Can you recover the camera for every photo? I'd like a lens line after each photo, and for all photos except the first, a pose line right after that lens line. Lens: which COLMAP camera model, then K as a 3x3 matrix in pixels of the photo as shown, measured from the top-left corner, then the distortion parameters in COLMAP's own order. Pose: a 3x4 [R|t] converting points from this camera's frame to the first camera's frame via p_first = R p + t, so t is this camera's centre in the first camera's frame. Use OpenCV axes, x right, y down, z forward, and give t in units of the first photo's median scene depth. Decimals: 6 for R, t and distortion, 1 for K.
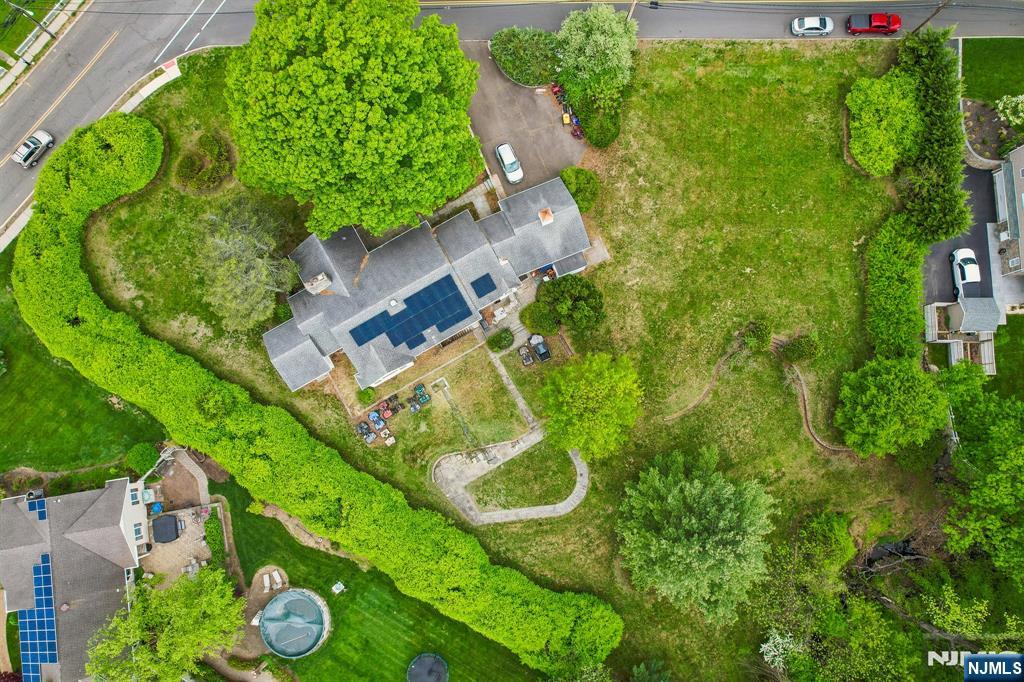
lens RADIAL K [[658.9, 0, 512.0], [0, 658.9, 341.0], [0, 0, 1]] dist [-0.071091, 0.066003]
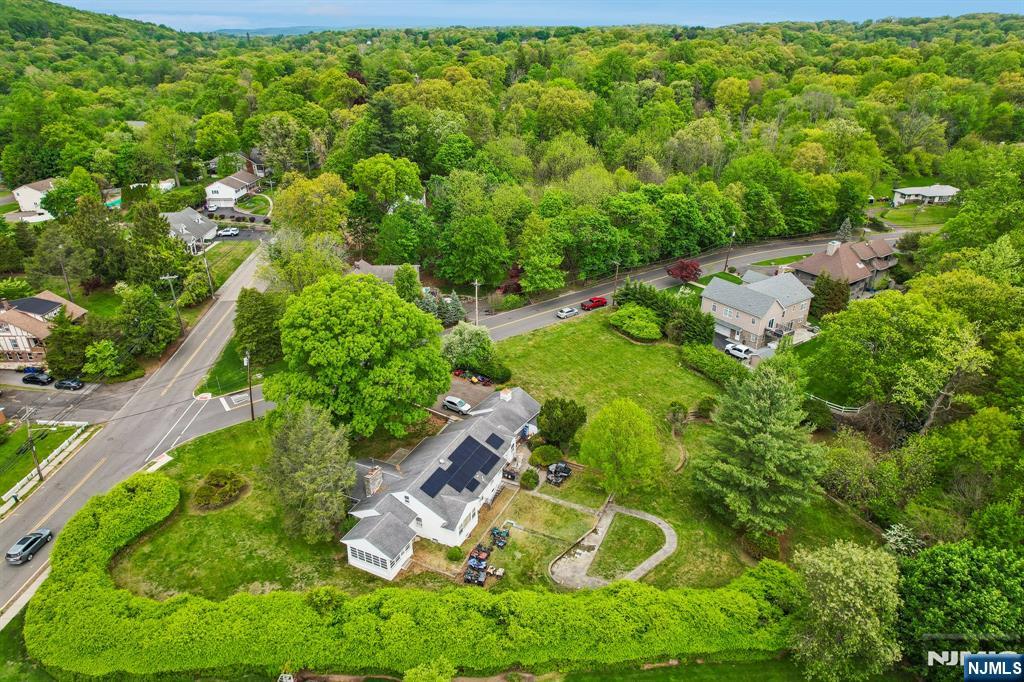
lens RADIAL K [[658.9, 0, 512.0], [0, 658.9, 341.0], [0, 0, 1]] dist [-0.071091, 0.066003]
pose [[0.821065, -0.249724, 0.513312, -0.593412], [0.567326, 0.456523, -0.685367, 0.684042], [-0.063186, 0.853947, 0.516510, 0.185236]]
